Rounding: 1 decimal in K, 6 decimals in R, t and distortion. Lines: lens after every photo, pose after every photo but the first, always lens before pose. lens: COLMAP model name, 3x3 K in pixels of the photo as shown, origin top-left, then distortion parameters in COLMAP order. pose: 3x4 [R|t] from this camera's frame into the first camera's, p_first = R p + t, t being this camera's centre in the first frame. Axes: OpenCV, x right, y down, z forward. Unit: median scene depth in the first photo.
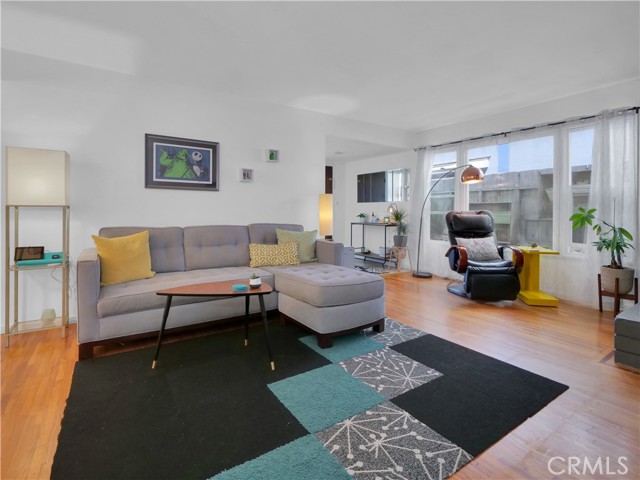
lens RADIAL K [[323.3, 0, 322.3], [0, 323.3, 218.5], [0, 0, 1]] dist [-0.012309, -0.000412]
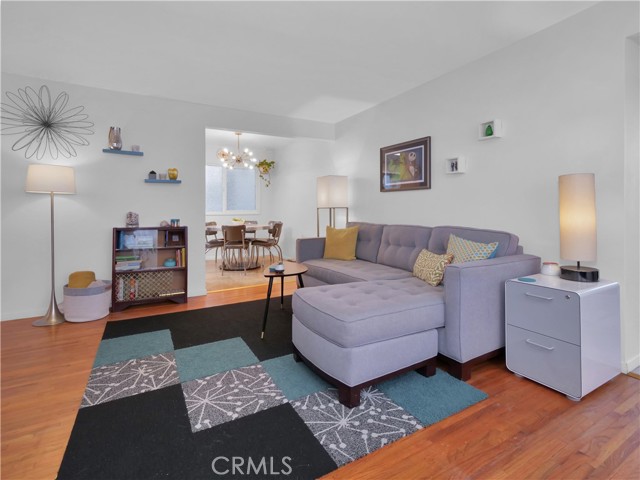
lens RADIAL K [[316.6, 0, 311.1], [0, 316.6, 212.3], [0, 0, 1]] dist [0.004090, 0.000806]
pose [[-0.094591, 0.006363, -0.995496, 0.684974], [-0.021627, 0.999730, 0.008445, -0.021001], [0.995281, 0.022328, -0.094428, 0.846778]]
